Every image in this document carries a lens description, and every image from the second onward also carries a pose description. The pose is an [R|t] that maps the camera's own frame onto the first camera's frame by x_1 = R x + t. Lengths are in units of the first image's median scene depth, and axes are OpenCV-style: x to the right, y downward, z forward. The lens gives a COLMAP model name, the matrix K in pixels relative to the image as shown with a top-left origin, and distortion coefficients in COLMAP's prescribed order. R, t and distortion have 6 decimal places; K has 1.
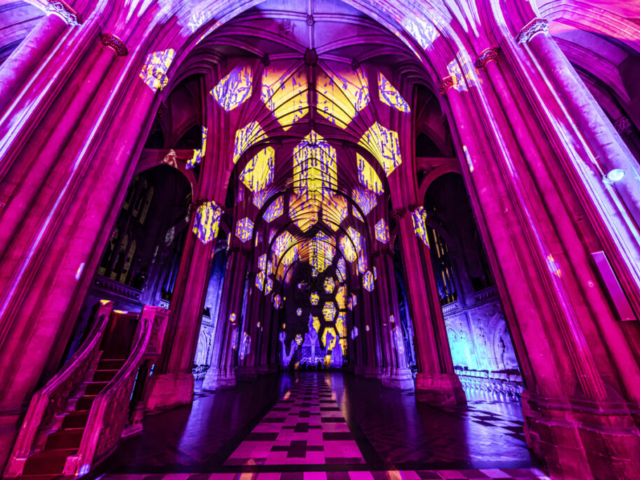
lens RADIAL K [[249.8, 0, 320.0], [0, 249.8, 240.0], [0, 0, 1]] dist [-0.012522, -0.000358]
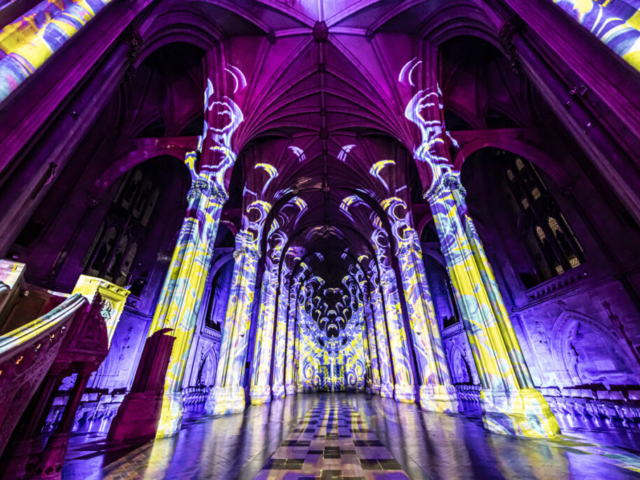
lens RADIAL K [[244.1, 0, 320.0], [0, 244.1, 240.0], [0, 0, 1]] dist [-0.014286, -0.000322]
pose [[0.998018, -0.037849, -0.050275, -0.025093], [0.033637, 0.996053, -0.082144, 0.114374], [0.053186, 0.080290, 0.995352, 0.188976]]
